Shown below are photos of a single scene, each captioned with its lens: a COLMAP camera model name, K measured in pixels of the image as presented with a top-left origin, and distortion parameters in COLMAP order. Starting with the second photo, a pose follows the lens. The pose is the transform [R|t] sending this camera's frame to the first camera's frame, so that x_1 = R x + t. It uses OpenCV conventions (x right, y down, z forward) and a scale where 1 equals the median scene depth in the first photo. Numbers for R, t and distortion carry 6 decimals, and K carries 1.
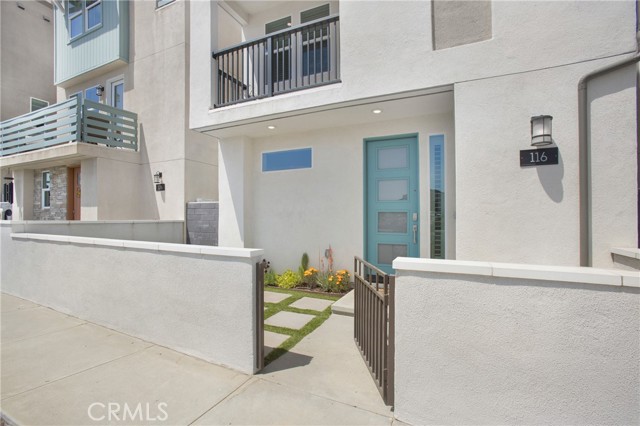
lens RADIAL K [[291.0, 0, 320.0], [0, 291.0, 213.0], [0, 0, 1]] dist [-0.059839, 0.000049]
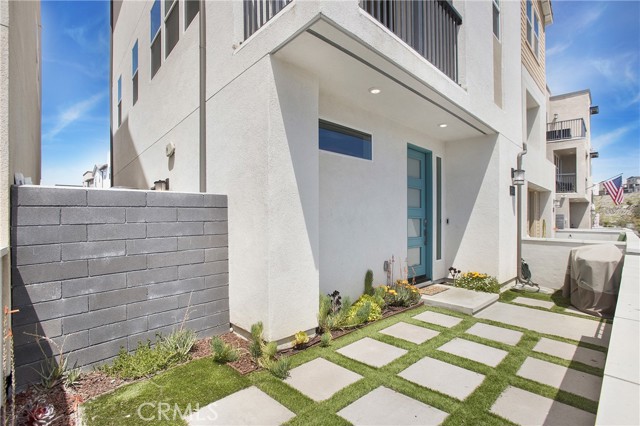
lens RADIAL K [[291.0, 0, 320.0], [0, 291.0, 213.0], [0, 0, 1]] dist [-0.059839, 0.000049]
pose [[0.364134, 0.002575, 0.931343, -0.752697], [-0.005756, 0.999983, -0.000515, -0.009947], [-0.931329, -0.005173, 0.364143, 0.783483]]
